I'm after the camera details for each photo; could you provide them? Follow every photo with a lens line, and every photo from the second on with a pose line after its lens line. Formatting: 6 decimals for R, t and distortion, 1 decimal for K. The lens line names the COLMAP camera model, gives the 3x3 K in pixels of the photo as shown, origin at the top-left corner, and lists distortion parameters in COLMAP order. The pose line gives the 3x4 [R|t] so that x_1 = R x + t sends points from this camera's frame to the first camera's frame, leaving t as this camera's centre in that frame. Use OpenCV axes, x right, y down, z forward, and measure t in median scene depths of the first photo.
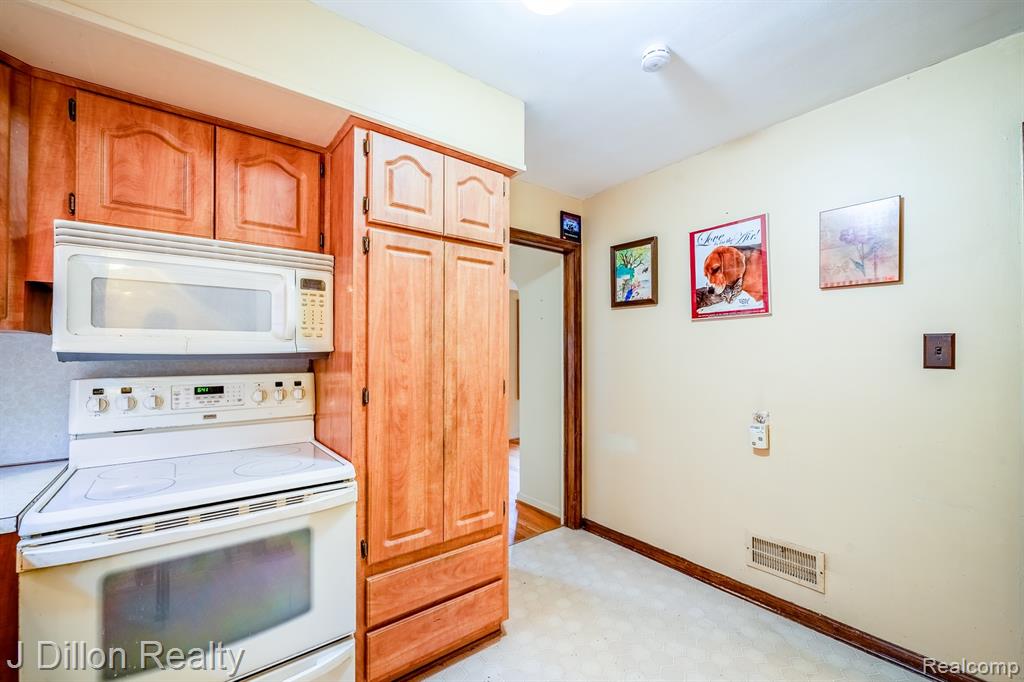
lens RADIAL K [[423.6, 0, 503.8], [0, 423.6, 348.4], [0, 0, 1]] dist [0.001431, -0.001827]
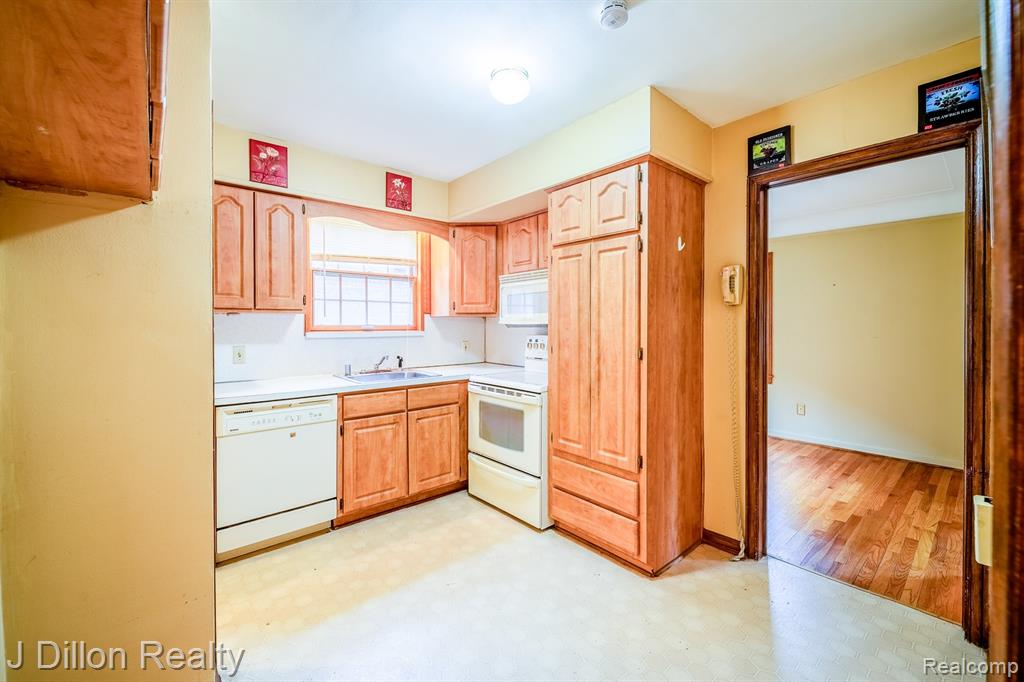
lens RADIAL K [[423.6, 0, 518.0], [0, 423.6, 327.5], [0, 0, 1]] dist [0.001431, -0.001827]
pose [[0.053375, 0.006071, -0.998556, 1.233743], [0.012458, 0.999900, 0.006745, 0.010735], [0.998497, -0.012800, 0.053294, 0.692570]]
